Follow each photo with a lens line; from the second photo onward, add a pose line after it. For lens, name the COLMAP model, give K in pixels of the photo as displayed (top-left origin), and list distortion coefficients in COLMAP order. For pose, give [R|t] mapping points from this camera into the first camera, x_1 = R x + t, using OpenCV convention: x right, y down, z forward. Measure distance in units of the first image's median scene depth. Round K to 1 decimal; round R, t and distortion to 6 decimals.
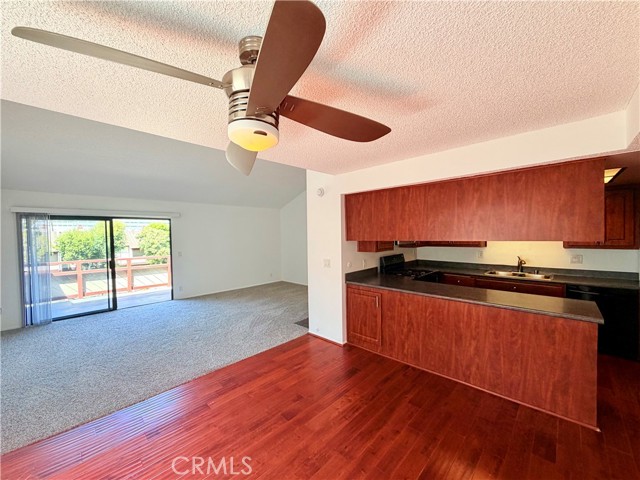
lens RADIAL K [[264.4, 0, 320.0], [0, 264.4, 240.0], [0, 0, 1]] dist [-0.000692, -0.000177]
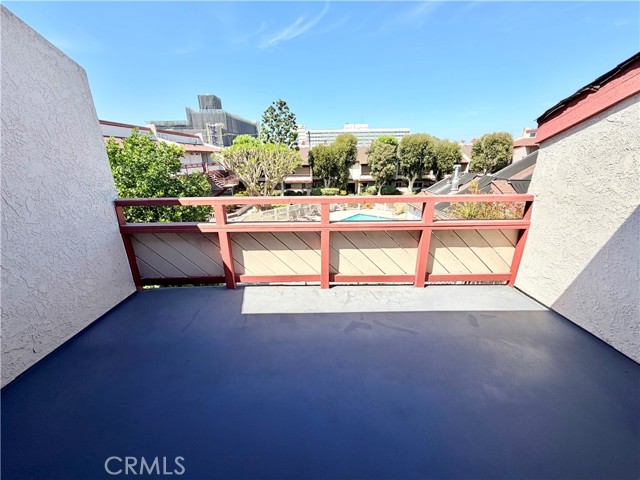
lens RADIAL K [[264.4, 0, 320.0], [0, 264.4, 240.0], [0, 0, 1]] dist [-0.000692, -0.000177]
pose [[0.714852, 0.224272, -0.662336, -0.853952], [-0.016466, 0.952310, 0.304687, 0.026535], [0.699082, -0.206900, 0.684454, 1.308168]]
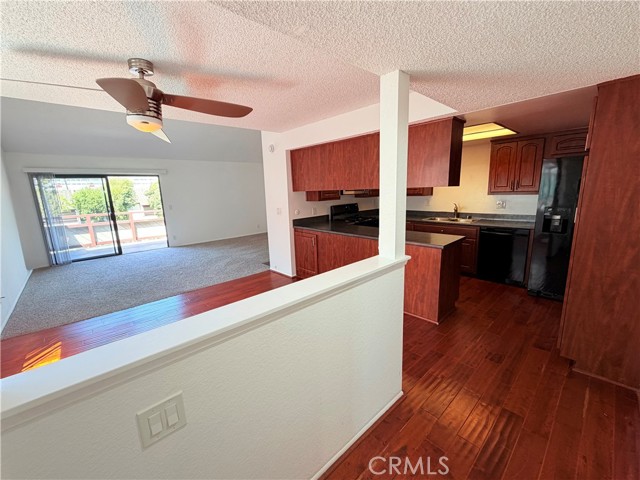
lens RADIAL K [[273.0, 0, 314.2], [0, 273.0, 242.8], [0, 0, 1]] dist [-0.002473, -0.000334]
pose [[0.997625, -0.004384, -0.068741, 0.228042], [0.016334, 0.984565, 0.174257, 0.014488], [0.066916, -0.174966, 0.982298, -0.179470]]
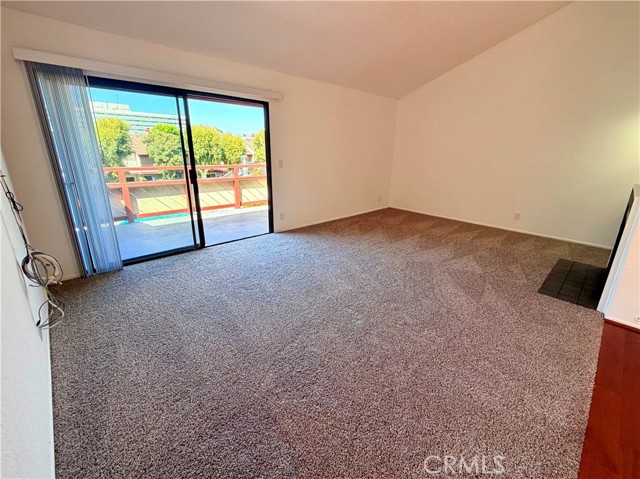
lens RADIAL K [[283.1, 0, 331.9], [0, 283.1, 235.7], [0, 0, 1]] dist [0.000643, 0.000066]
pose [[0.998947, 0.045092, -0.008517, -0.567784], [-0.040987, 0.960198, 0.276298, 0.036828], [0.020636, -0.275658, 0.961034, 0.423604]]
